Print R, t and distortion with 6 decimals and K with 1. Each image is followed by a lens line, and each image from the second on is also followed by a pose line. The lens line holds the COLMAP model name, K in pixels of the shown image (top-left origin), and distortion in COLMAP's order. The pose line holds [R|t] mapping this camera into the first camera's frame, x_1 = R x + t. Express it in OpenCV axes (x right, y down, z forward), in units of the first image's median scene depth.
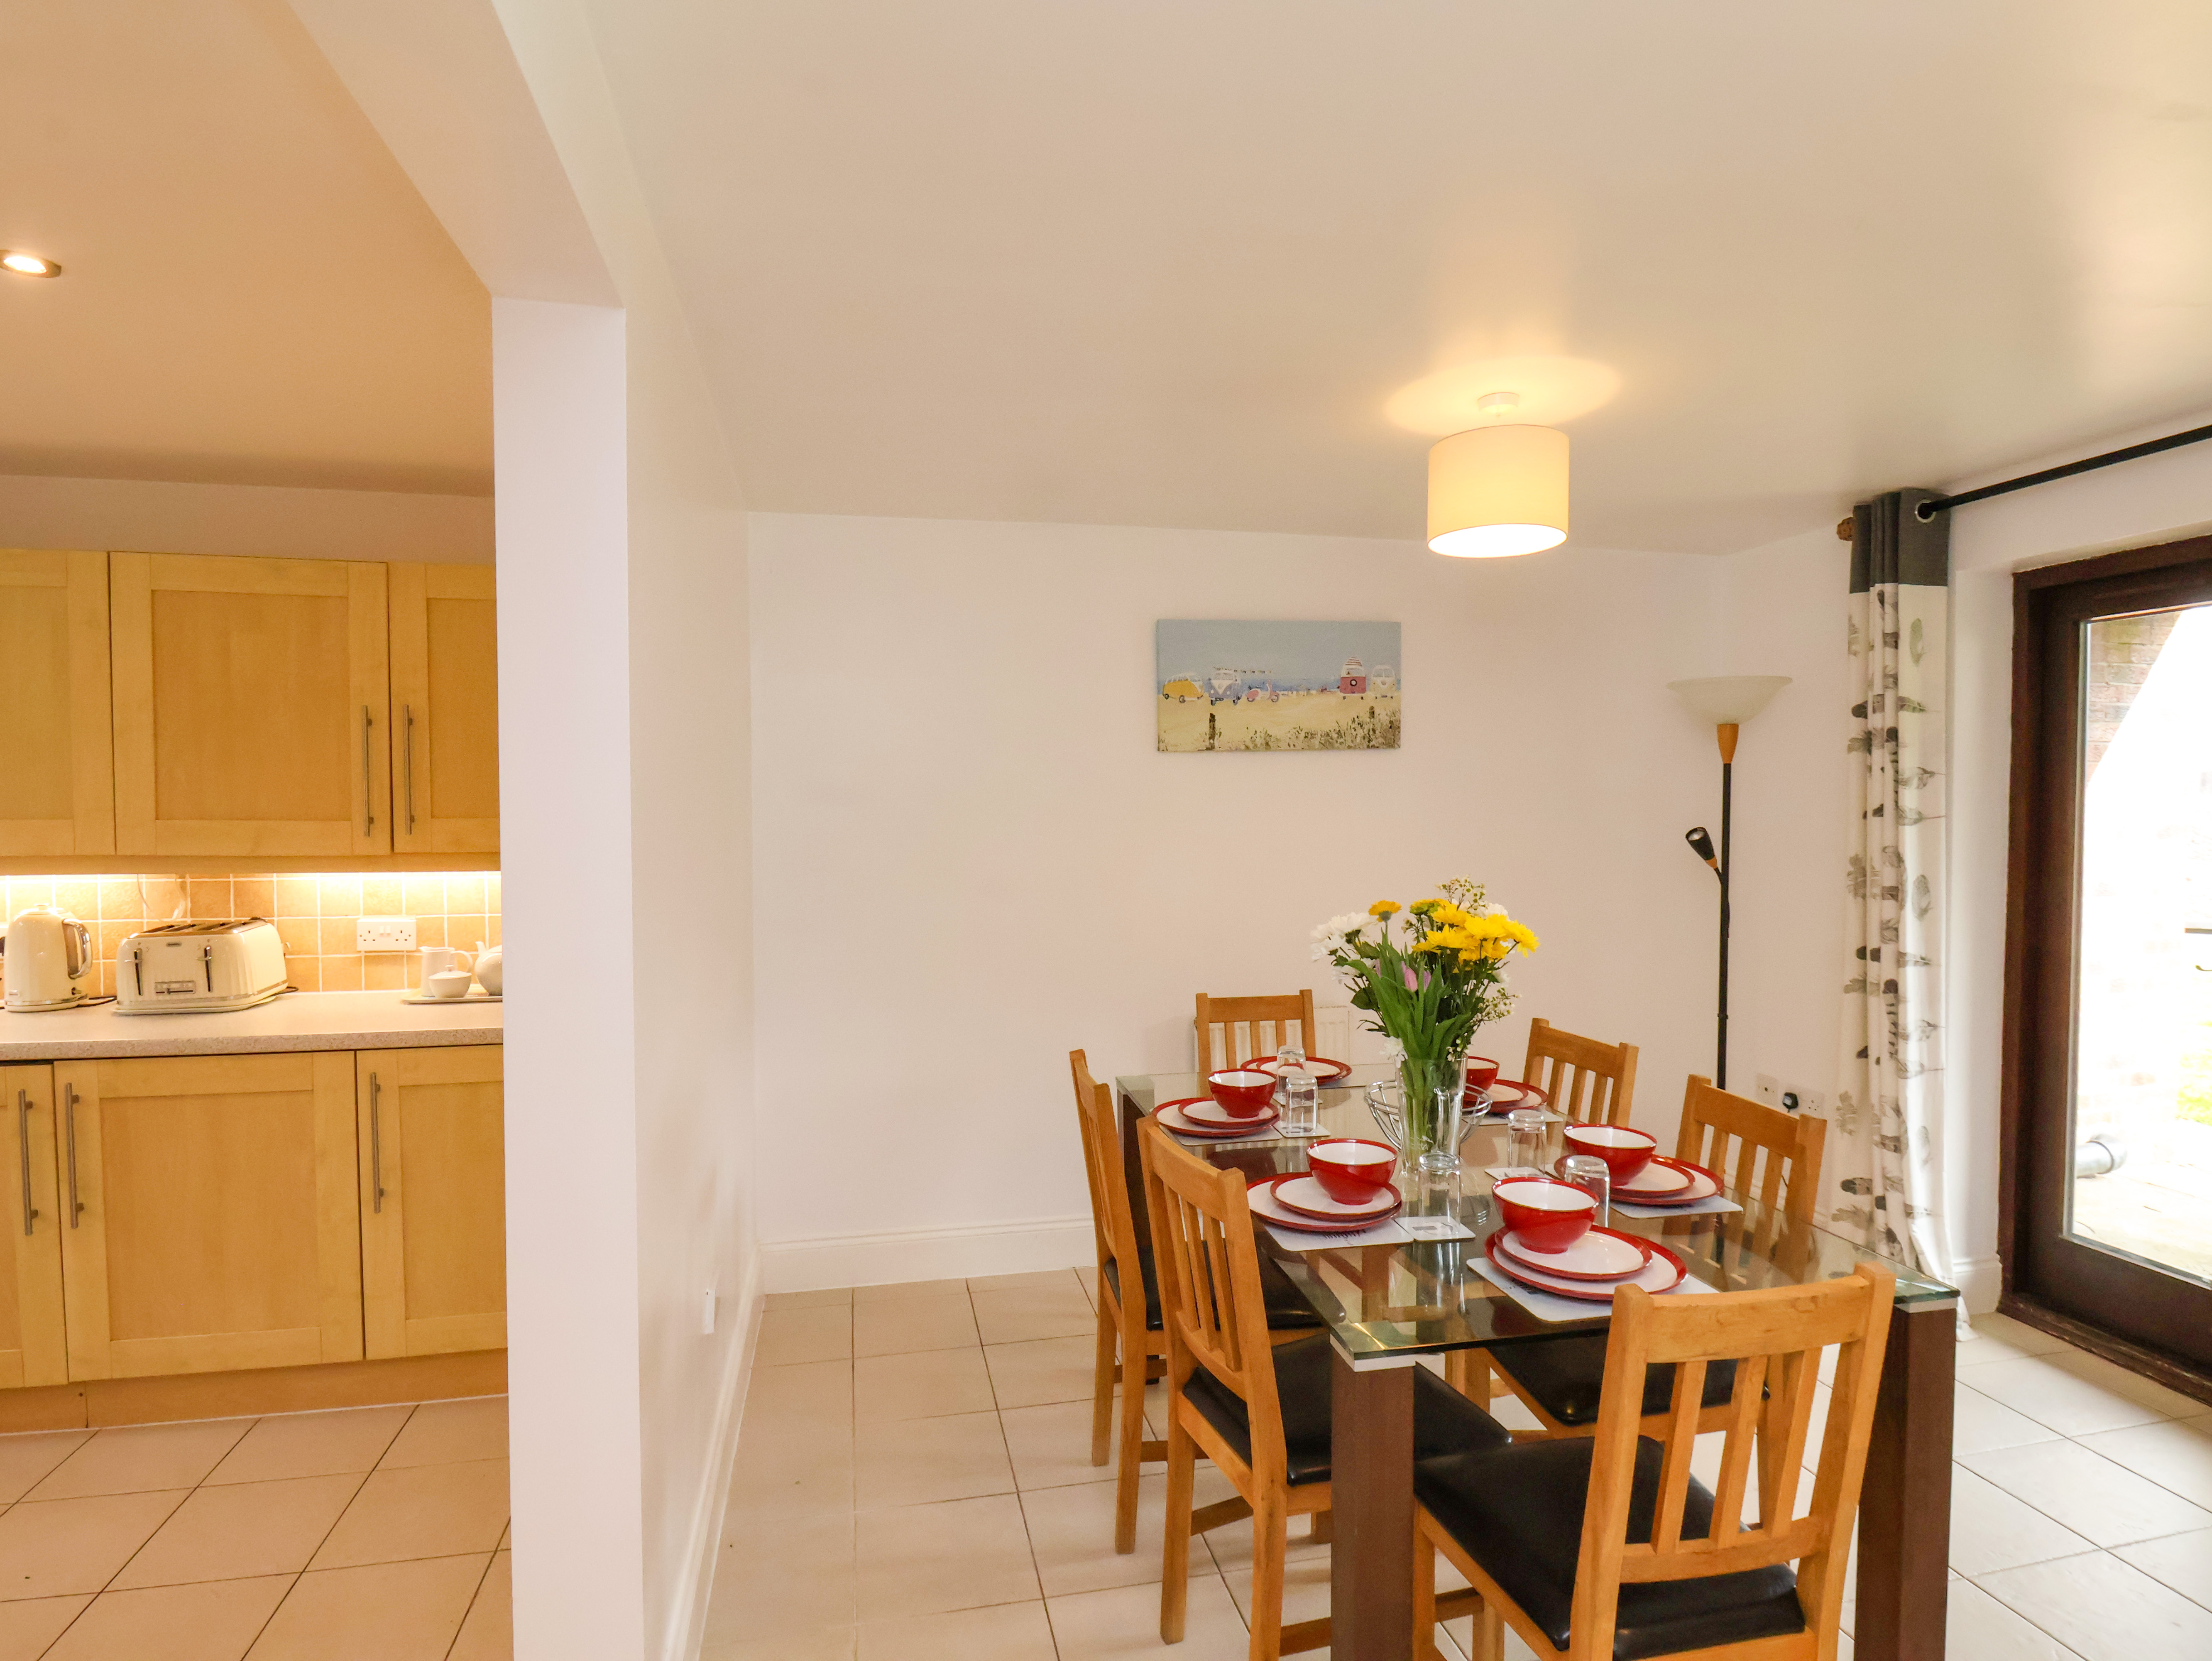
lens RADIAL K [[1153.6, 0, 1108.7], [0, 1153.6, 841.8], [0, 0, 1]] dist [-0.000138, -0.013585]
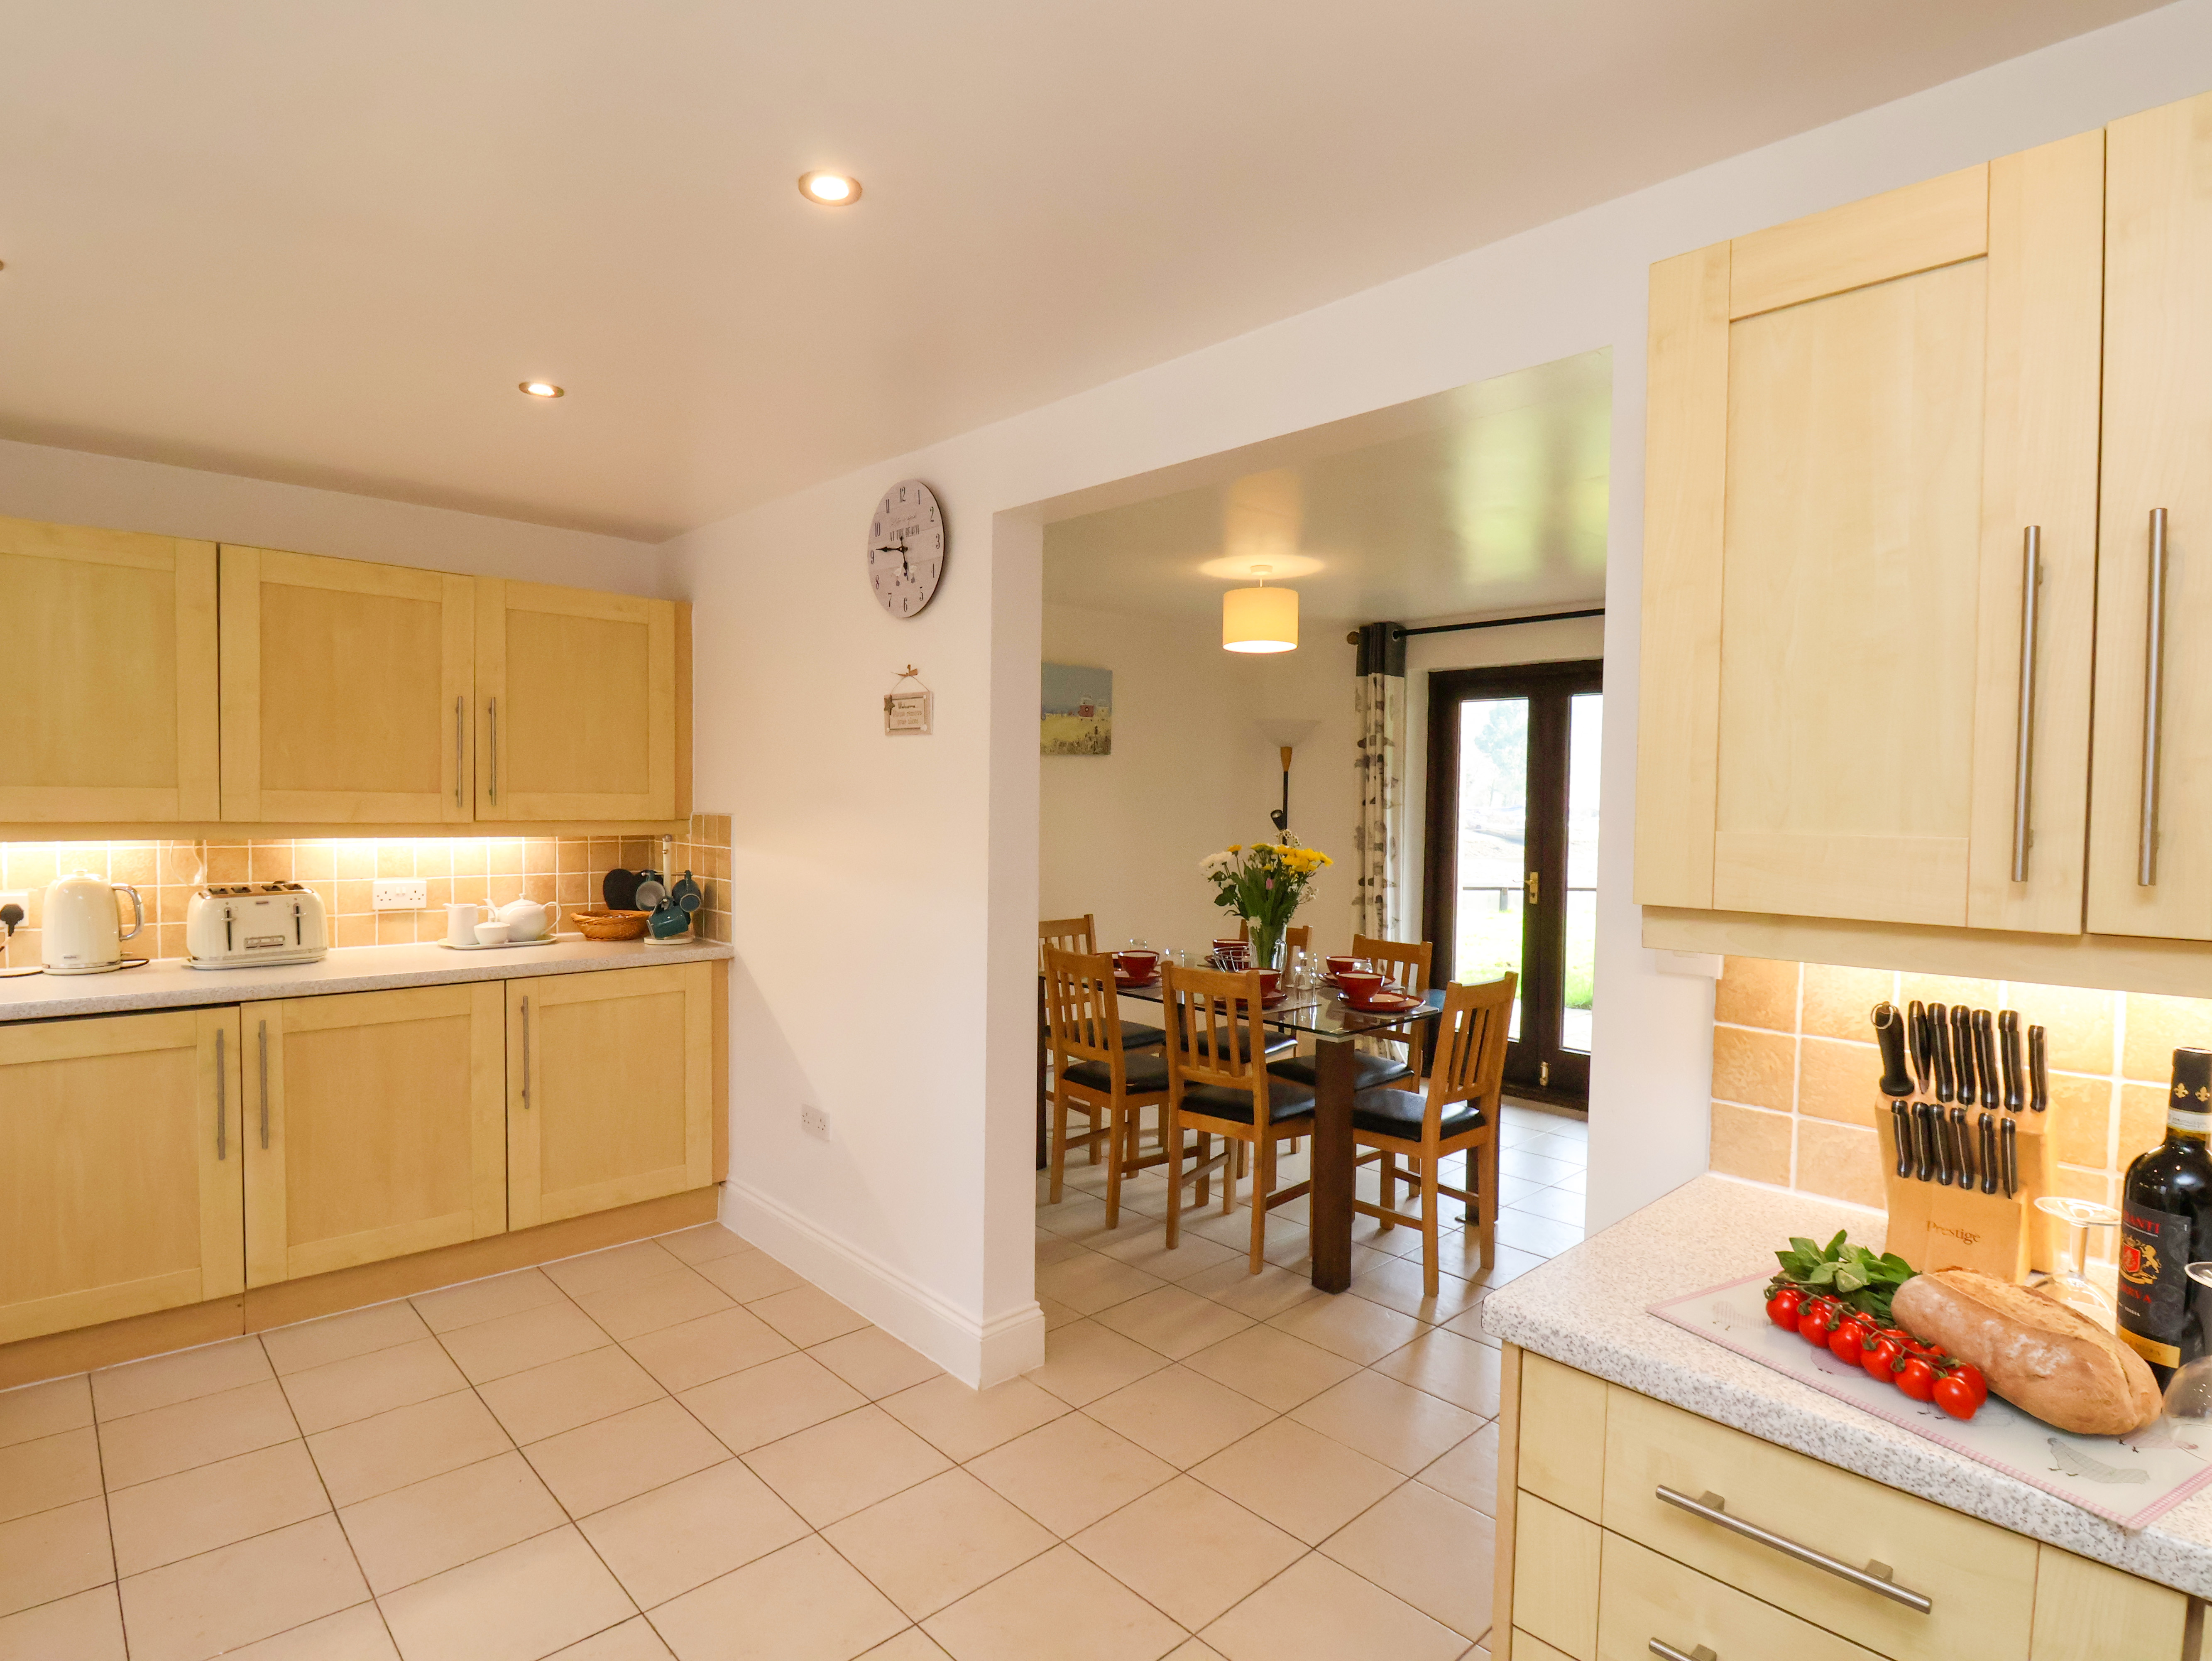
lens RADIAL K [[1153.6, 0, 1108.7], [0, 1153.6, 841.8], [0, 0, 1]] dist [-0.000138, -0.013585]
pose [[0.856778, -0.006267, 0.515647, -0.615702], [0.000735, 0.999940, 0.010932, 0.017097], [-0.515684, -0.008988, 0.856731, -0.325013]]
